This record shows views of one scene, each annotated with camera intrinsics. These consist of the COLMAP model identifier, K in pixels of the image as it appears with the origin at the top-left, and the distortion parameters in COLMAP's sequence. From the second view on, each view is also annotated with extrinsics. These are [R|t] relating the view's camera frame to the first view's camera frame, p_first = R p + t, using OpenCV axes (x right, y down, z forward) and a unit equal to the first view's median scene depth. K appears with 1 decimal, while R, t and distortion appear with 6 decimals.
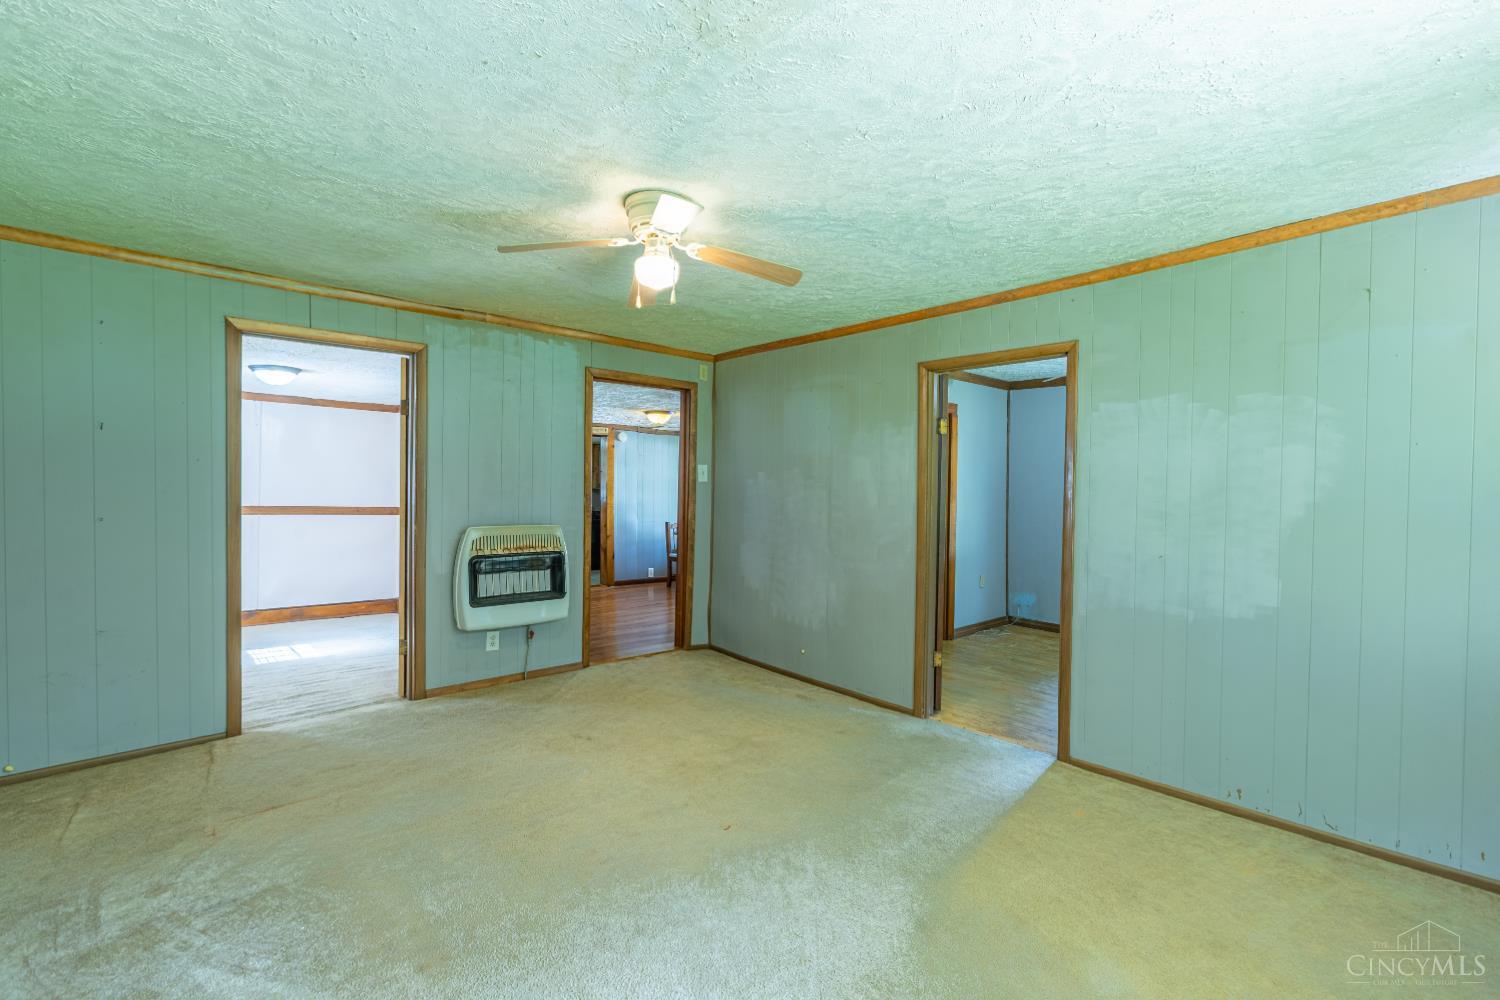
lens RADIAL K [[681.5, 0, 760.4], [0, 681.5, 494.4], [0, 0, 1]] dist [0.000456, -0.001001]
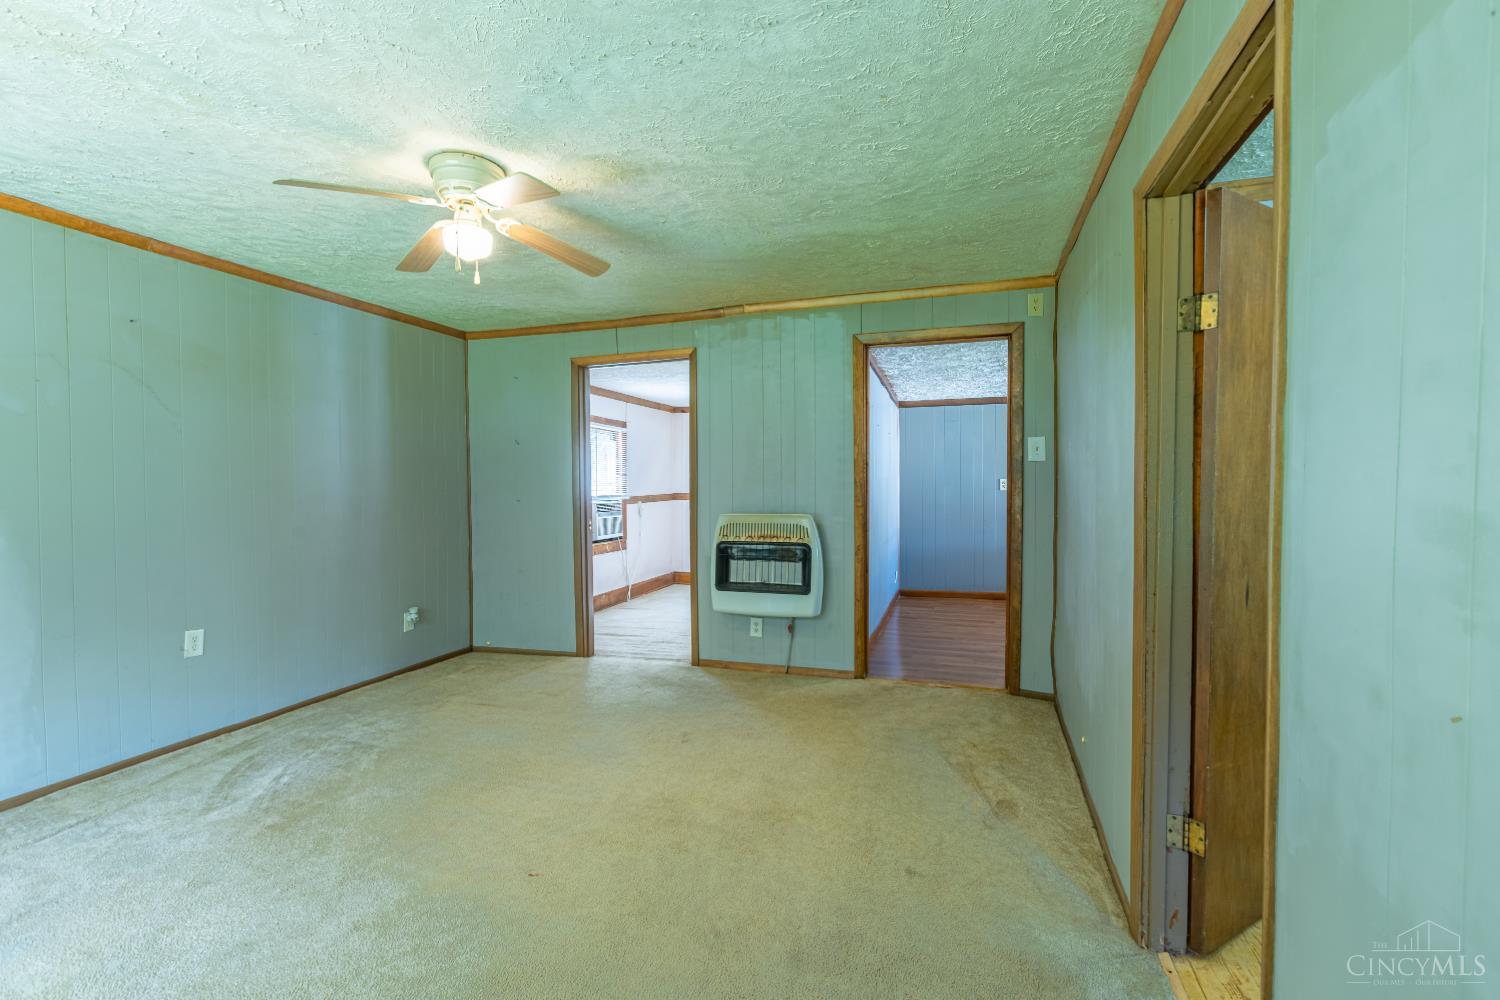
lens RADIAL K [[681.5, 0, 743.6], [0, 681.5, 496.6], [0, 0, 1]] dist [0.000456, -0.001001]
pose [[0.473859, 0.005632, -0.880583, 0.507327], [0.007115, 0.999922, 0.010225, 0.010860], [0.880572, -0.011111, 0.473782, 0.523687]]
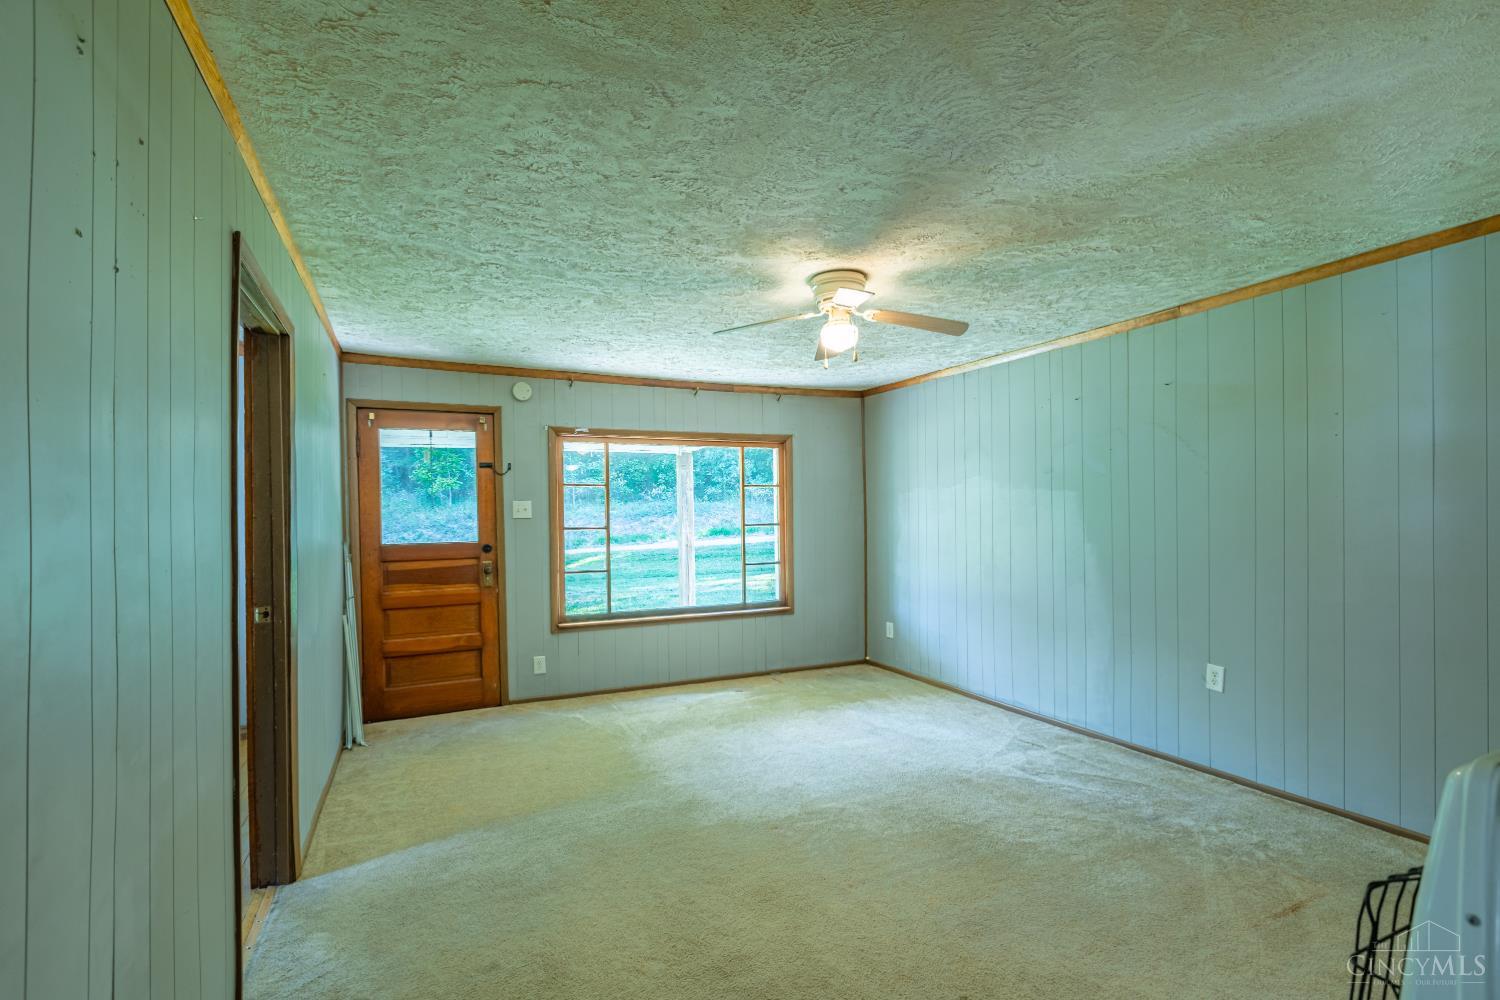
lens RADIAL K [[681.5, 0, 739.4], [0, 681.5, 517.9], [0, 0, 1]] dist [0.000456, -0.001001]
pose [[-0.947862, -0.000873, 0.318681, -0.216892], [-0.000437, 0.999999, 0.001440, -0.007020], [-0.318682, 0.001225, -0.947861, 1.290563]]
